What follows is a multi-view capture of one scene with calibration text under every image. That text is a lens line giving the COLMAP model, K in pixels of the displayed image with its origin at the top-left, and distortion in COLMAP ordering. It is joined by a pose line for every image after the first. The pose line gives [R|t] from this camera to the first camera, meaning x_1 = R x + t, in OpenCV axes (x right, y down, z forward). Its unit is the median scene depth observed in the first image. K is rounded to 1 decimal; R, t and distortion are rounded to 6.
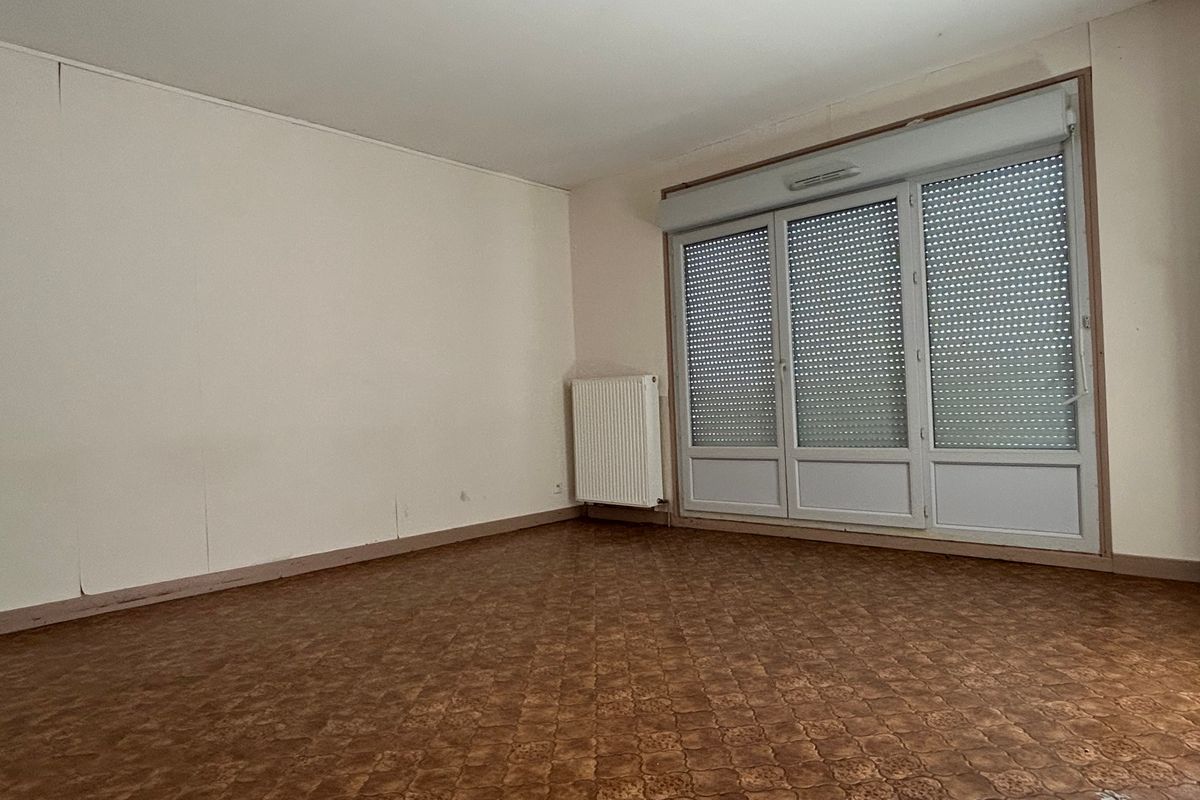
lens RADIAL K [[727.6, 0, 602.4], [0, 727.6, 398.9], [0, 0, 1]] dist [-0.009996, -0.001880]
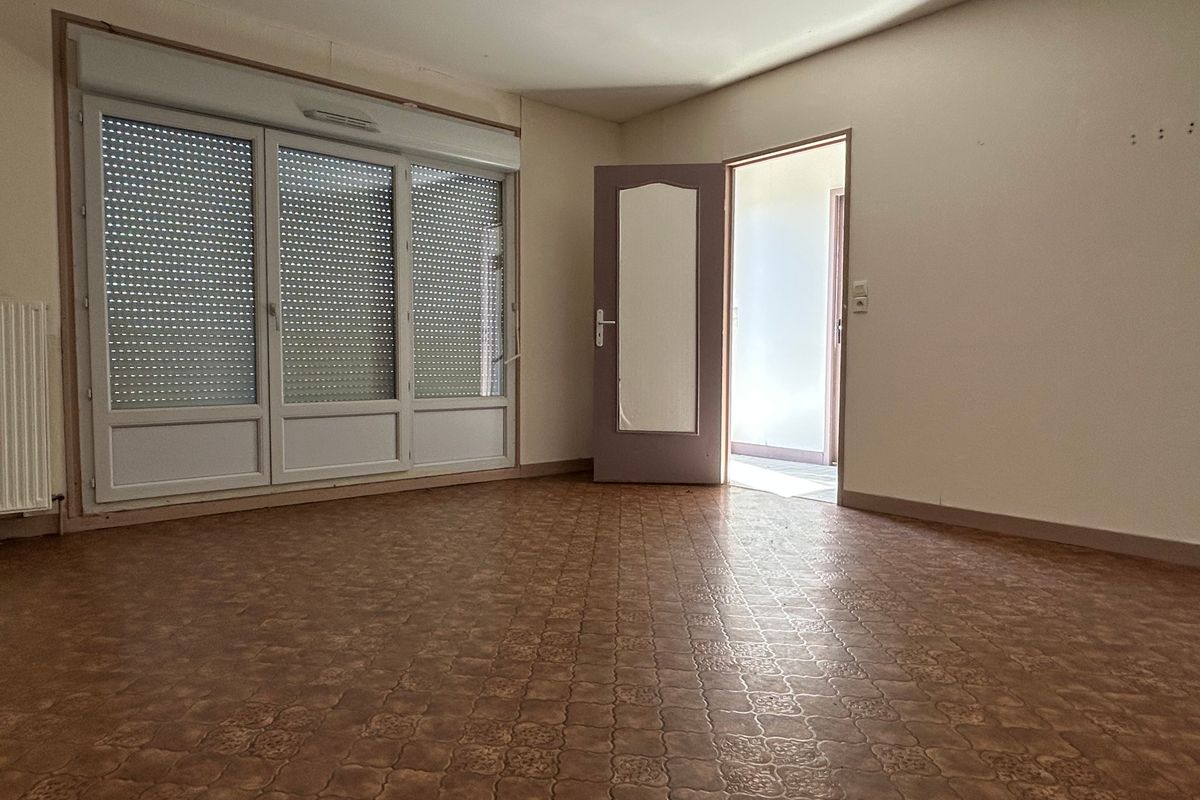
lens RADIAL K [[727.6, 0, 602.2], [0, 727.6, 400.1], [0, 0, 1]] dist [-0.009996, -0.001880]
pose [[0.109333, -0.020467, 0.993794, -0.597819], [-0.020837, 0.999521, 0.022877, 0.034806], [-0.993787, -0.023209, 0.108854, 0.532998]]
